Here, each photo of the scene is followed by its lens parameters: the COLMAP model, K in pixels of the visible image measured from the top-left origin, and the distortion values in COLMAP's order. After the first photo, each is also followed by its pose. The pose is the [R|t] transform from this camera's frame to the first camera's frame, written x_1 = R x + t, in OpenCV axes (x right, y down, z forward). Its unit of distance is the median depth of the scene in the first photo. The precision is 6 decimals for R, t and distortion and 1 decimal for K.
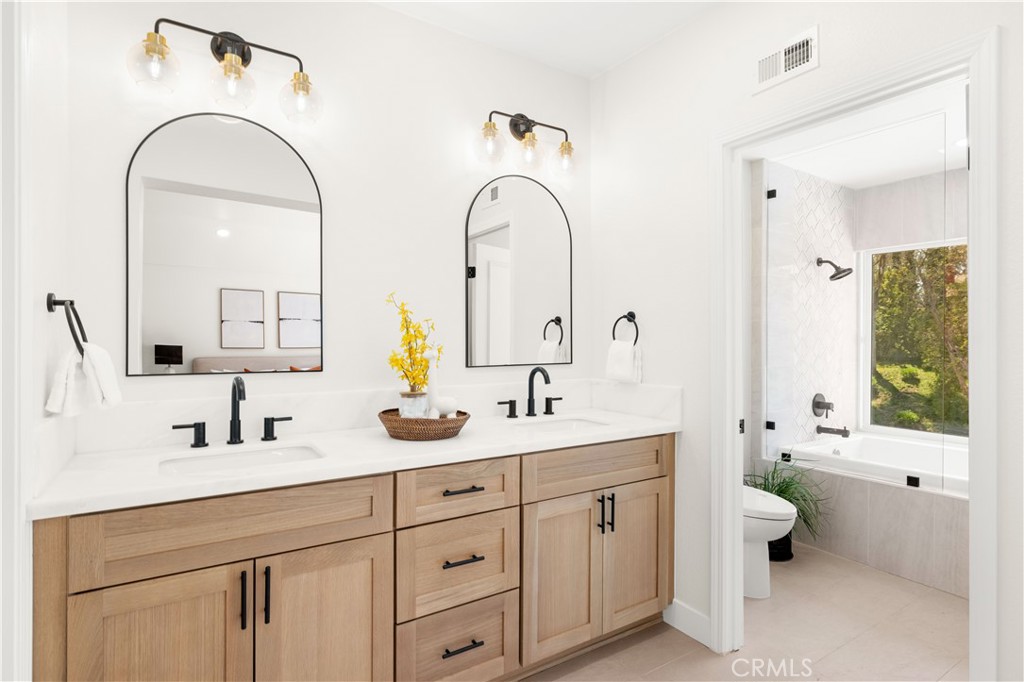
lens RADIAL K [[522.4, 0, 508.9], [0, 522.4, 340.5], [0, 0, 1]] dist [-0.000683, 0.001562]
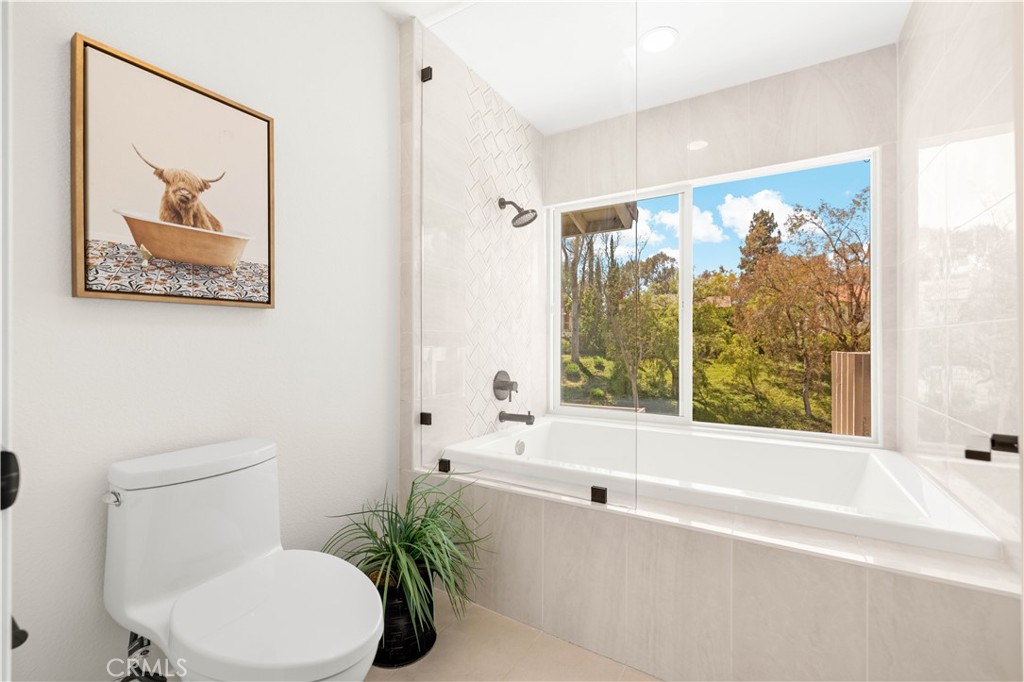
lens RADIAL K [[430.0, 0, 503.3], [0, 430.0, 342.3], [0, 0, 1]] dist [-0.001035, -0.000239]
pose [[0.906540, -0.004568, 0.422095, 0.505214], [0.005202, 0.999986, -0.000351, 0.092350], [-0.422088, 0.002514, 0.906551, 0.647406]]
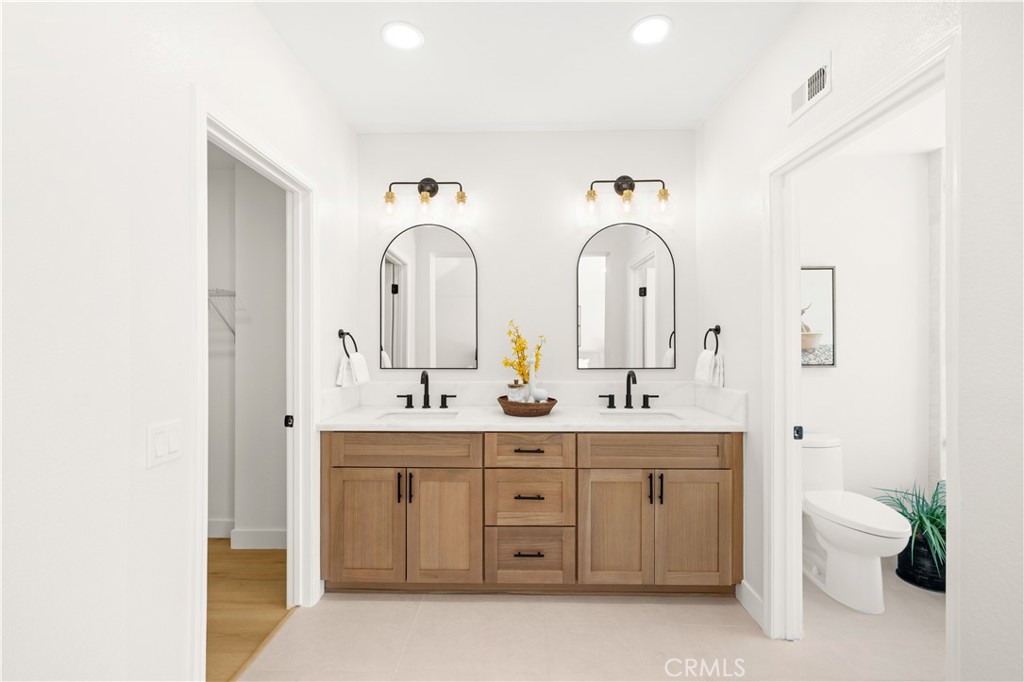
lens RADIAL K [[430.0, 0, 512.7], [0, 430.0, 340.9], [0, 0, 1]] dist [-0.001035, -0.000239]
pose [[0.832541, -0.004931, -0.553941, 0.392973], [0.003317, 0.999987, -0.003917, -0.018723], [0.553953, 0.001423, 0.832547, -0.046651]]
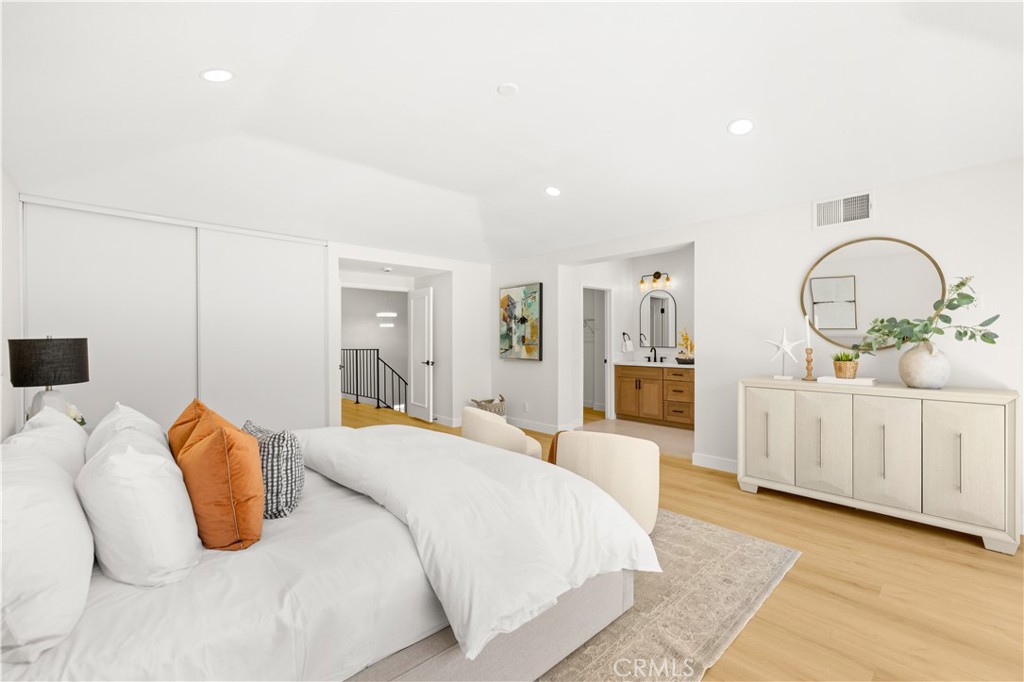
lens RADIAL K [[430.0, 0, 513.7], [0, 430.0, 340.4], [0, 0, 1]] dist [-0.001035, -0.000239]
pose [[0.176251, -0.001007, -0.984345, 2.183492], [0.003036, 0.999995, -0.000479, 0.002363], [0.984341, -0.002904, 0.176253, -0.655564]]
